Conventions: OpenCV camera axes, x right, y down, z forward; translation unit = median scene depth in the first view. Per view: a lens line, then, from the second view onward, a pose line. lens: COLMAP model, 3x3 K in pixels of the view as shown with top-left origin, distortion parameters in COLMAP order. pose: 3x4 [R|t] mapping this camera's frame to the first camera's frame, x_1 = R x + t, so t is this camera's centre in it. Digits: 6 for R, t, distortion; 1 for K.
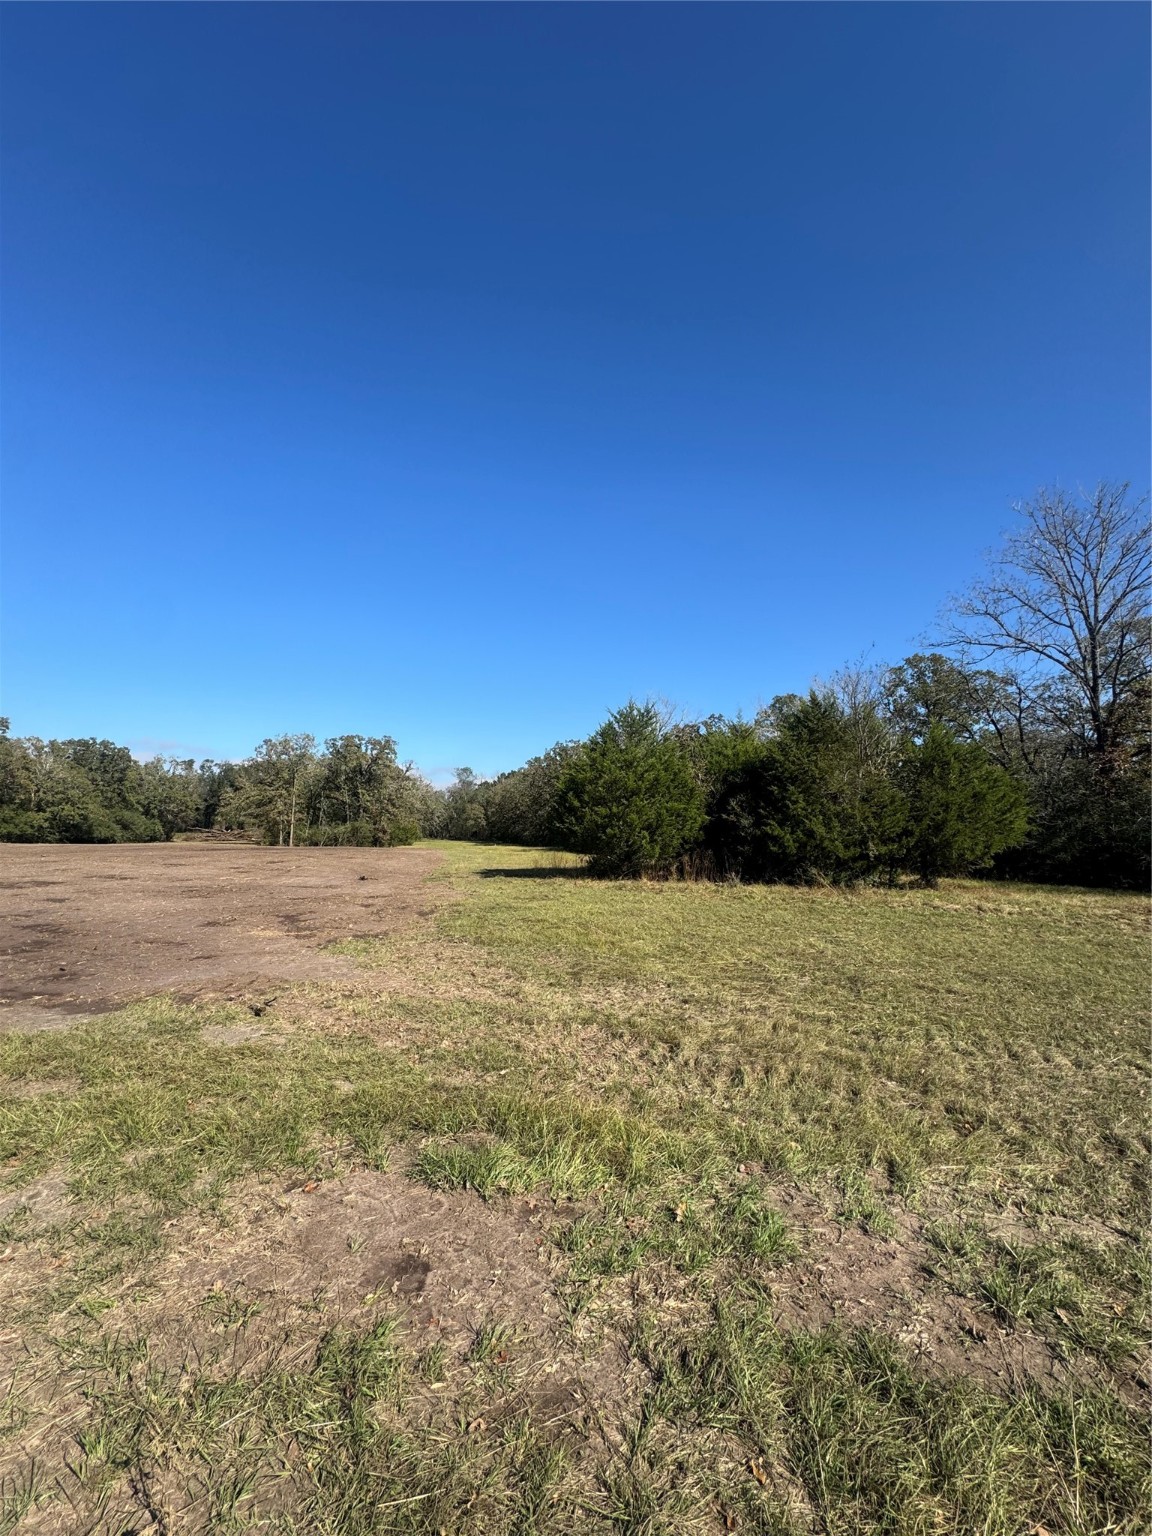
lens RADIAL K [[620.6, 0, 575.8], [0, 620.6, 776.9], [0, 0, 1]] dist [-0.003674, 0.000569]
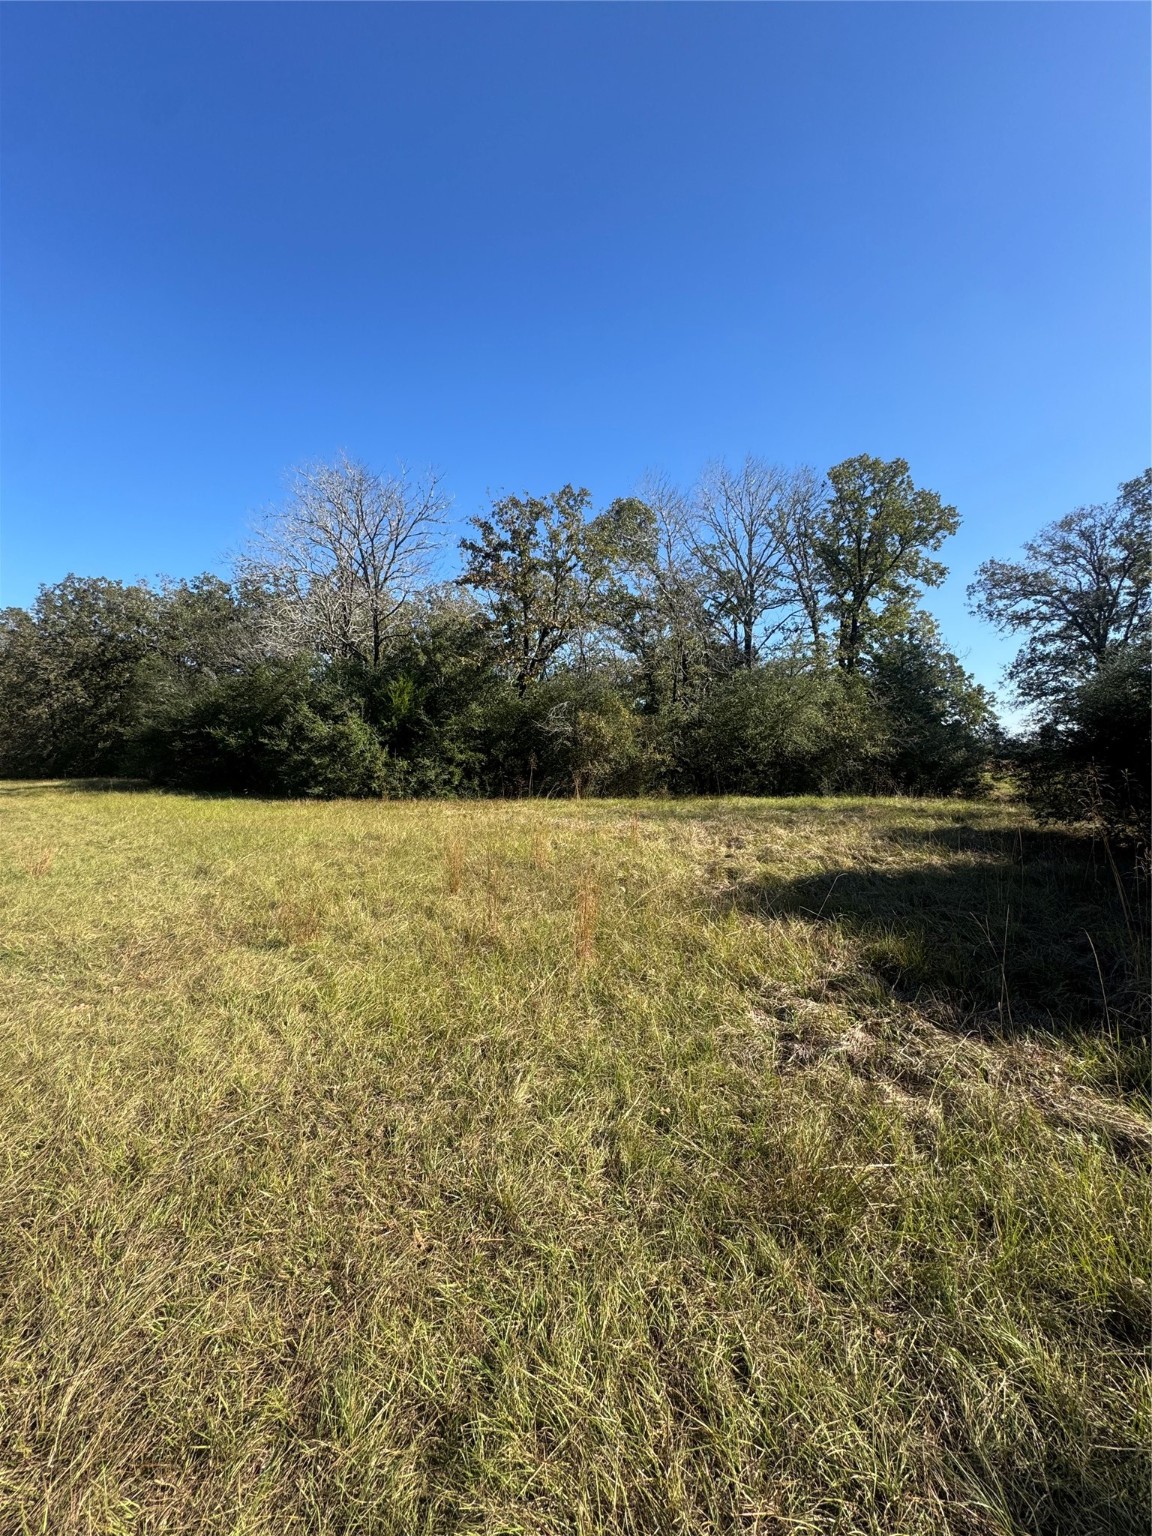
lens RADIAL K [[620.6, 0, 580.3], [0, 620.6, 763.3], [0, 0, 1]] dist [-0.003674, 0.000569]
pose [[0.764947, -0.032230, 0.643286, -0.047738], [-0.039930, 0.994453, 0.097306, 0.037656], [-0.642854, -0.100120, 0.759417, 0.373680]]
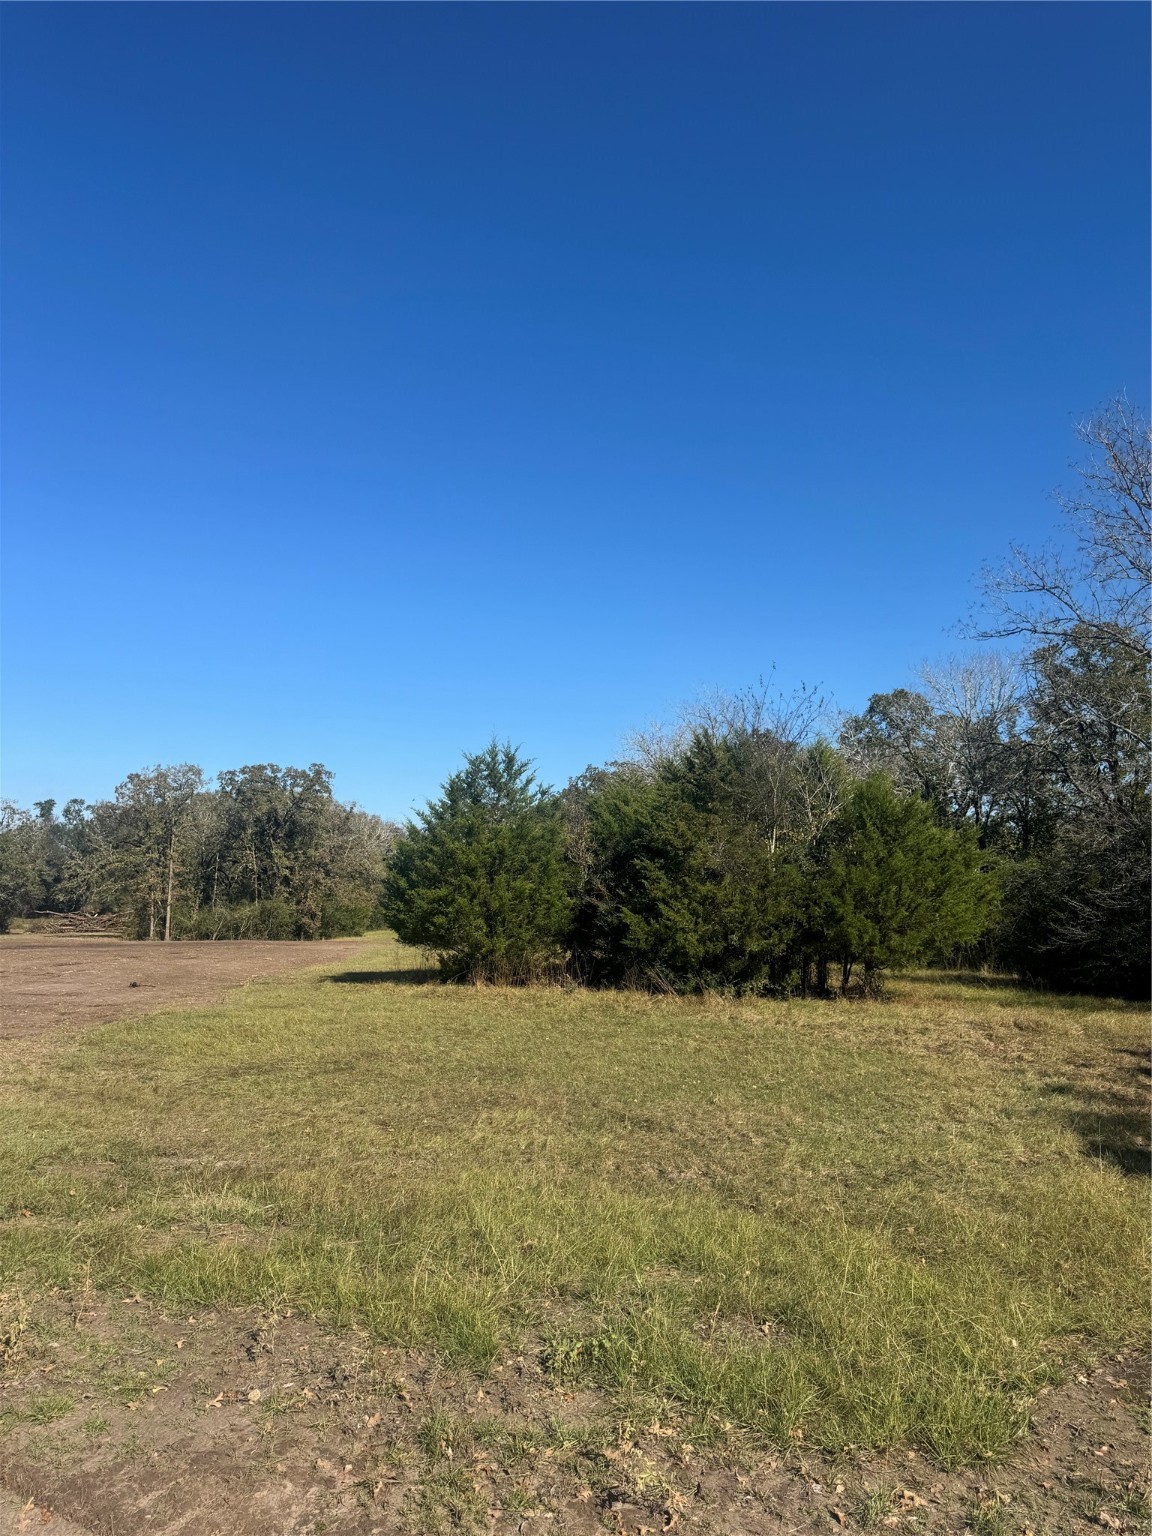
lens RADIAL K [[1086.5, 0, 578.9], [0, 1086.5, 770.3], [0, 0, 1]] dist [0.075343, -0.024104]
pose [[0.992410, -0.023691, -0.120667, 0.103301], [0.019039, 0.999036, -0.039560, -0.010688], [0.121487, 0.036963, 0.991905, -0.082590]]
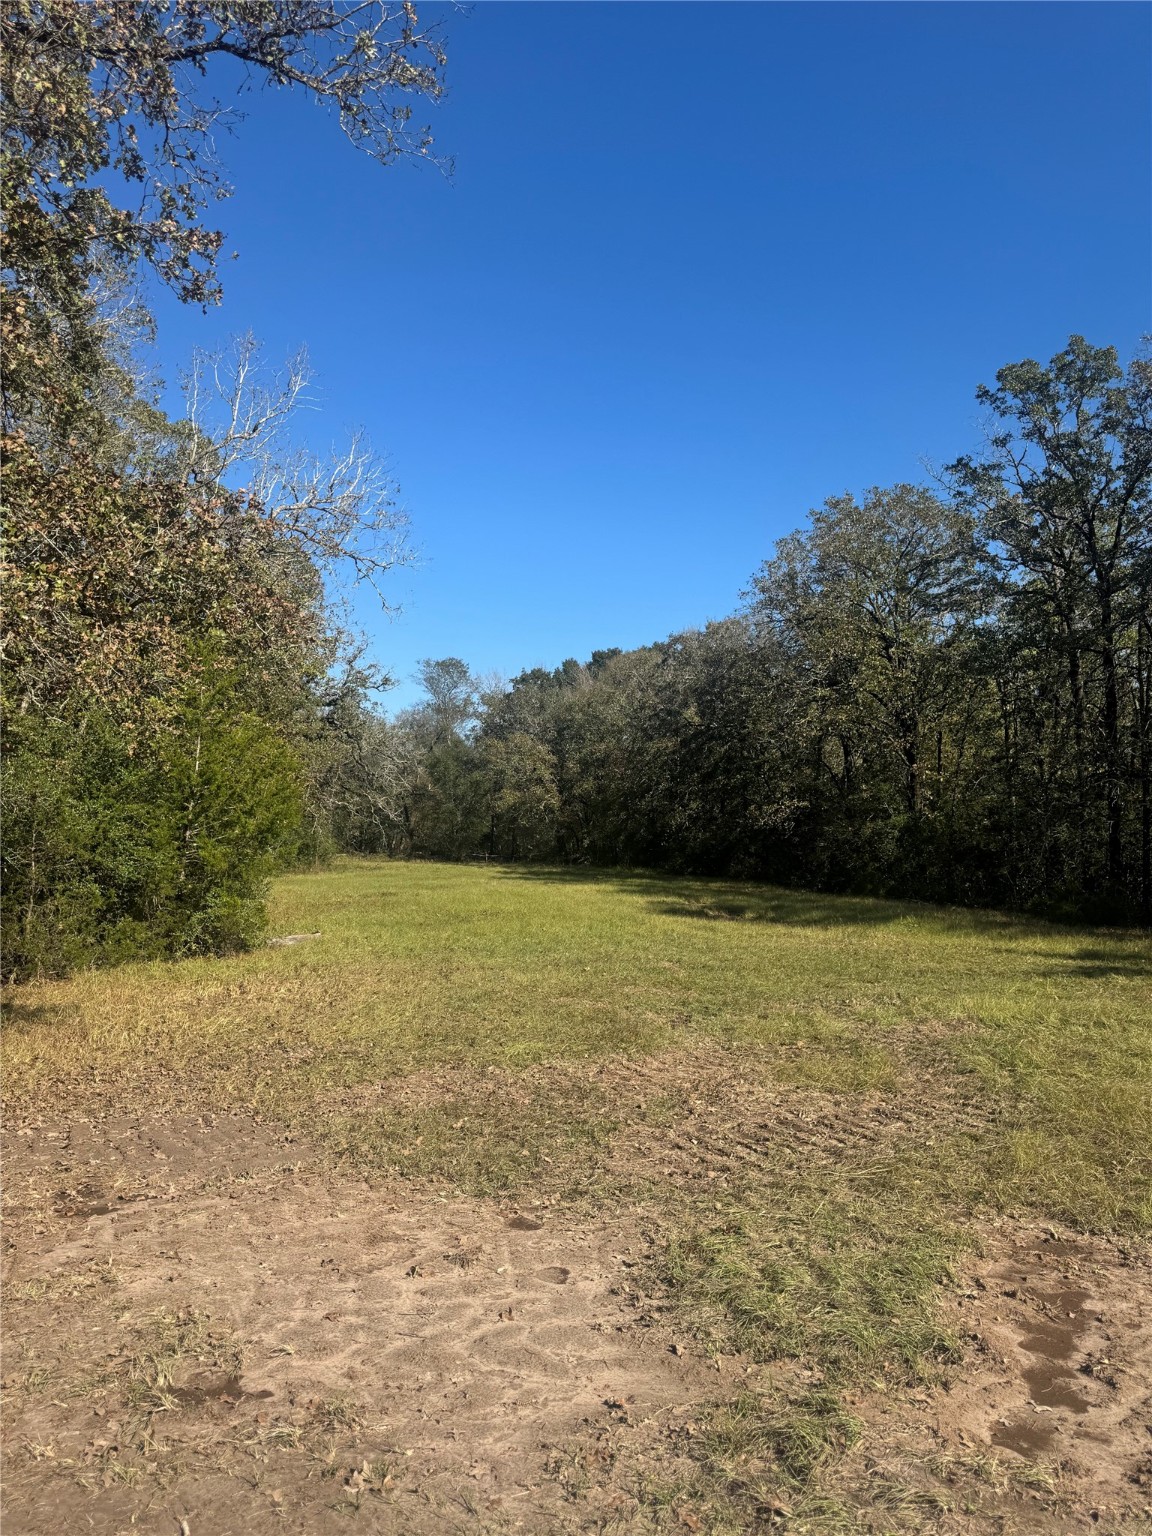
lens RADIAL K [[1086.5, 0, 575.3], [0, 1086.5, 771.5], [0, 0, 1]] dist [0.075343, -0.024104]
pose [[0.999636, -0.013825, -0.023181, -0.228577], [0.014498, 0.999471, 0.029105, 0.085524], [0.022766, -0.029430, 0.999308, 0.921845]]
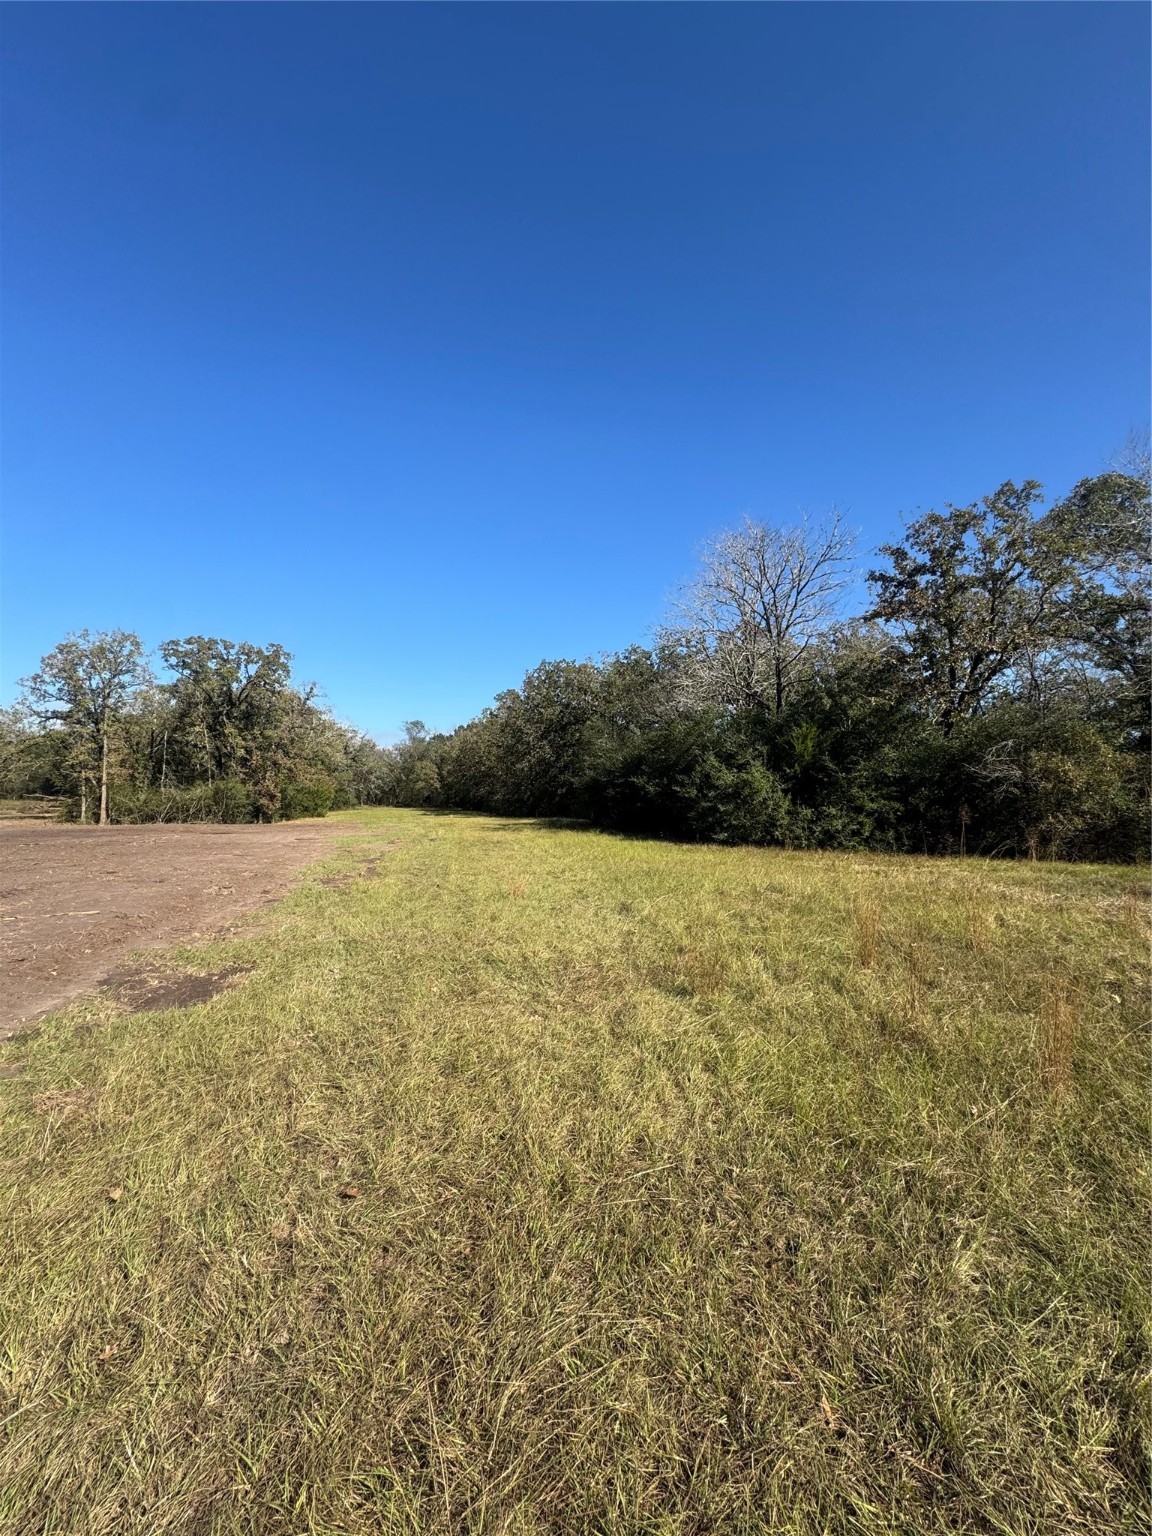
lens RADIAL K [[620.6, 0, 571.1], [0, 620.6, 763.5], [0, 0, 1]] dist [-0.003674, 0.000569]
pose [[0.998206, -0.009068, 0.059181, -0.046784], [0.006954, 0.999334, 0.035831, 0.036241], [-0.059467, -0.035356, 0.997604, 0.375710]]
